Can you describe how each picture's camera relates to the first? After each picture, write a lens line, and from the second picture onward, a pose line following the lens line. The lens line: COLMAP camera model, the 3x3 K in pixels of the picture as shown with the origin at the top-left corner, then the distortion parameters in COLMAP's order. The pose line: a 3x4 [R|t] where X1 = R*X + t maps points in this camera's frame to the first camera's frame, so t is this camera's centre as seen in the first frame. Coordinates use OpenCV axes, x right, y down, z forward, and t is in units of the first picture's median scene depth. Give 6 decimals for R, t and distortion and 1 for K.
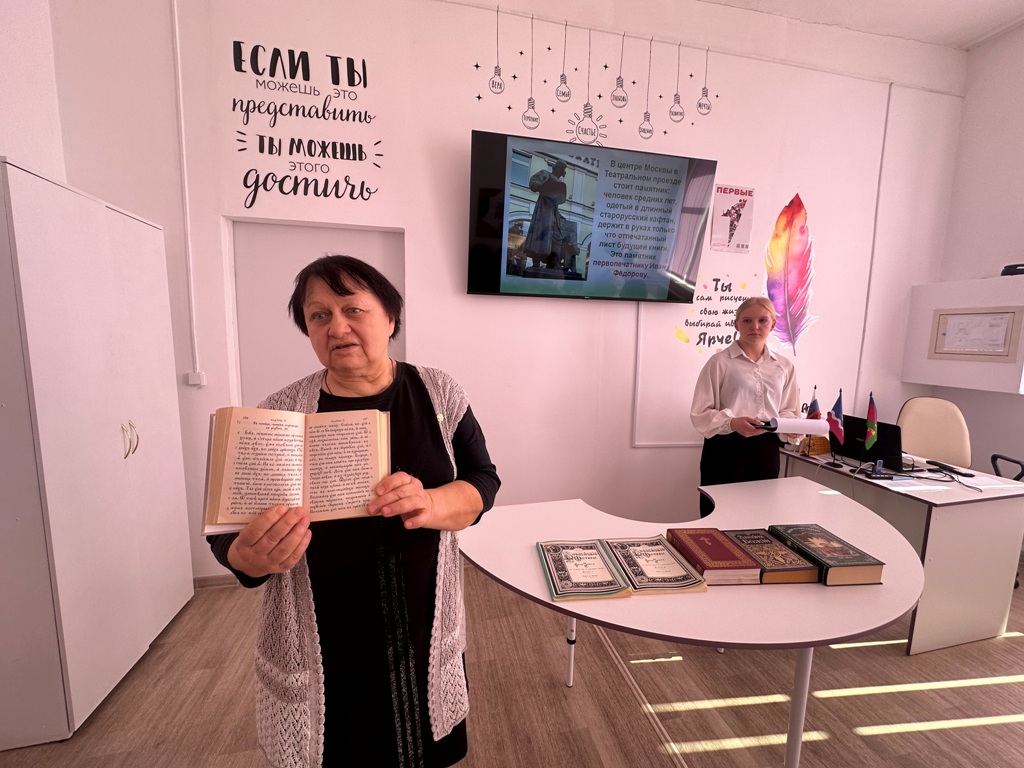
lens RADIAL K [[410.9, 0, 512.8], [0, 410.9, 382.0], [0, 0, 1]] dist [-0.002287, 0.000489]
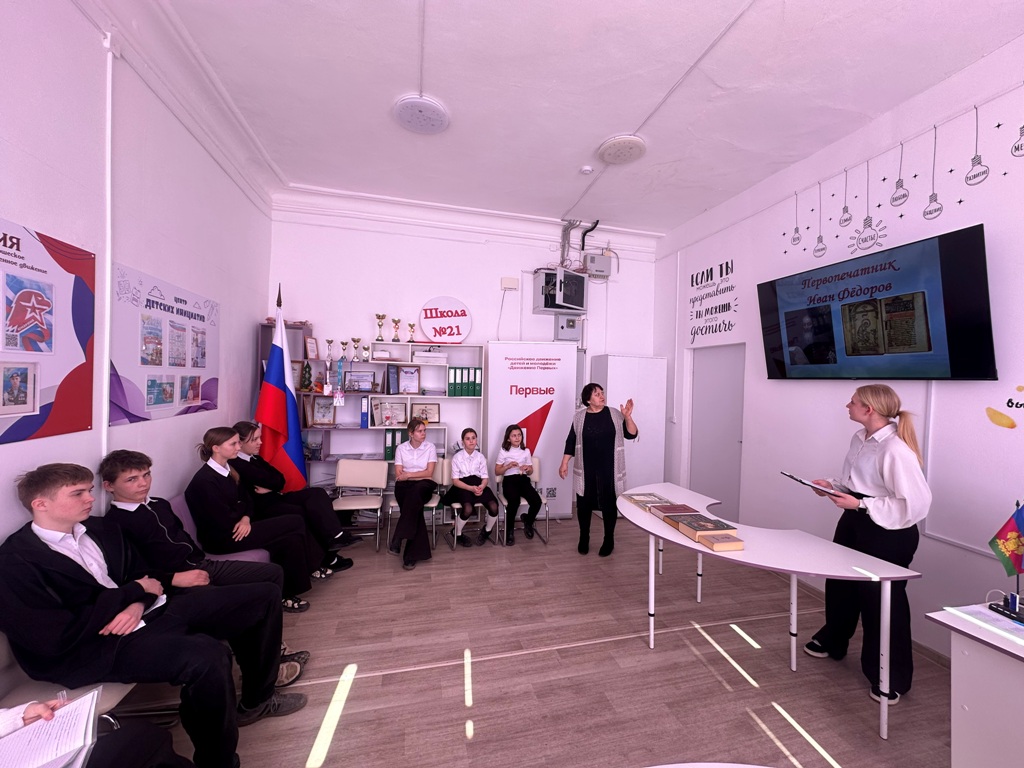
lens RADIAL K [[409.0, 0, 512.9], [0, 409.0, 382.0], [0, 0, 1]] dist [-0.000887, -0.000057]
pose [[0.032411, -0.016392, -0.999340, 1.433232], [-0.135882, 0.990510, -0.020654, -0.045292], [0.990195, 0.136462, 0.029876, 0.014635]]
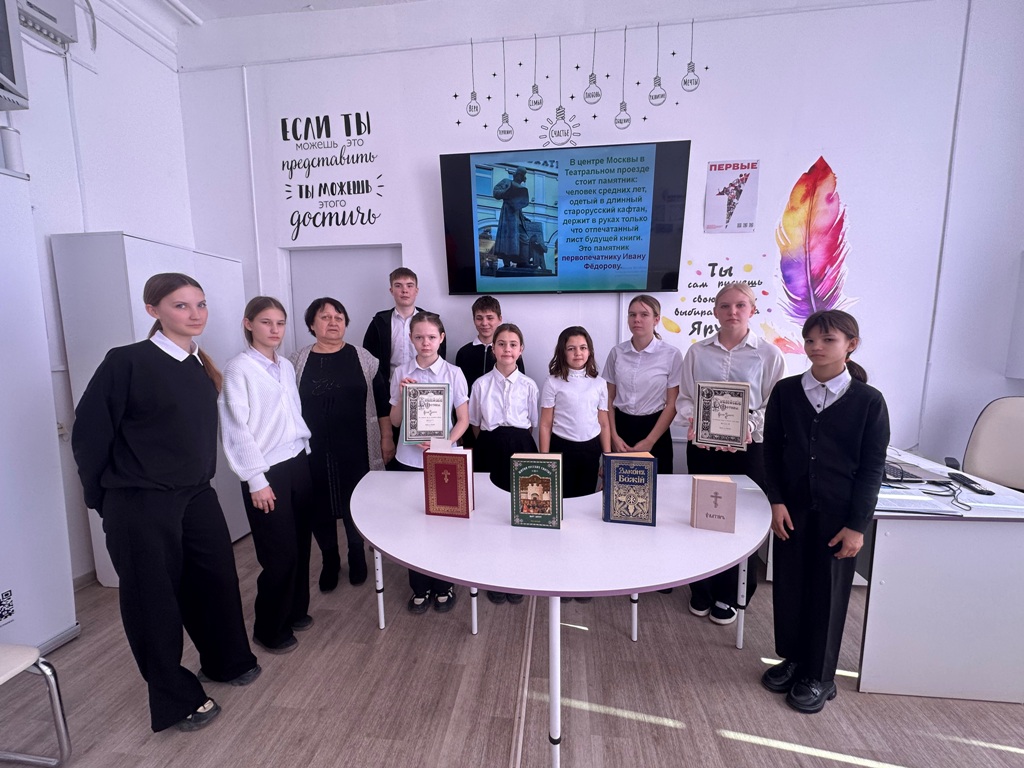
lens RADIAL K [[410.9, 0, 512.8], [0, 410.9, 382.0], [0, 0, 1]] dist [-0.002287, 0.000489]
pose [[0.944688, 0.014541, -0.327648, 0.457018], [-0.012588, 0.999888, 0.008080, 0.019092], [0.327729, -0.003509, 0.944765, -0.035310]]
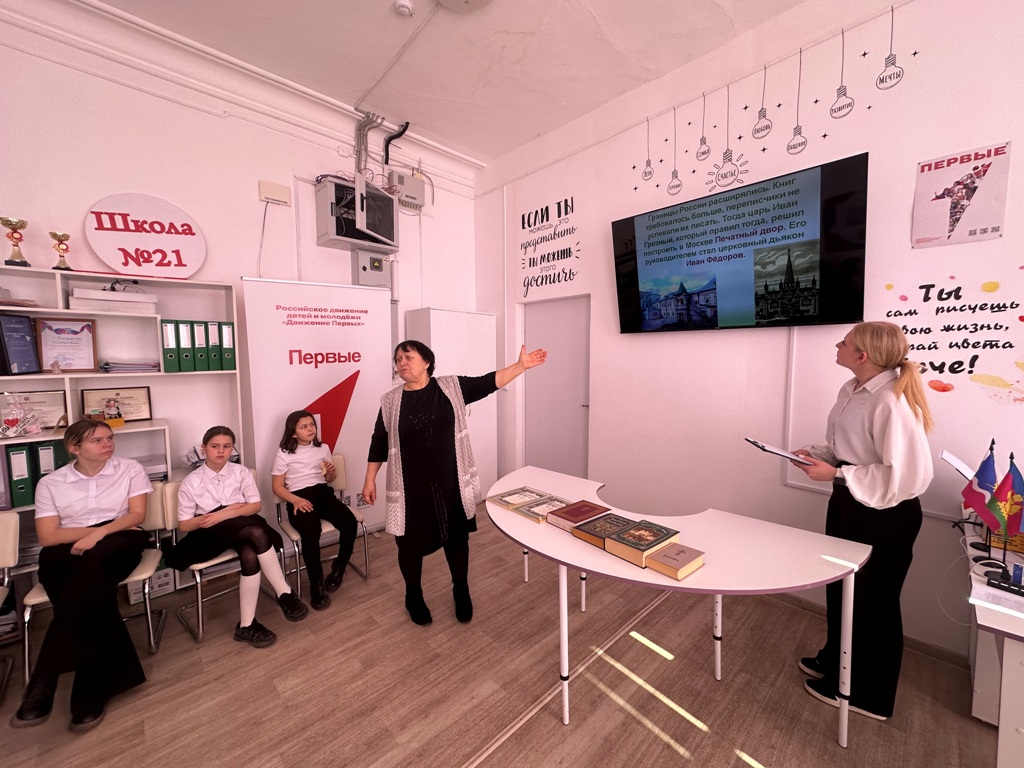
lens RADIAL K [[409.0, 0, 512.9], [0, 409.0, 382.0], [0, 0, 1]] dist [-0.000887, -0.000057]
pose [[0.521274, 0.035283, -0.852660, 0.898267], [-0.079416, 0.996815, -0.007303, -0.016699], [0.849686, 0.071522, 0.522415, -0.001249]]
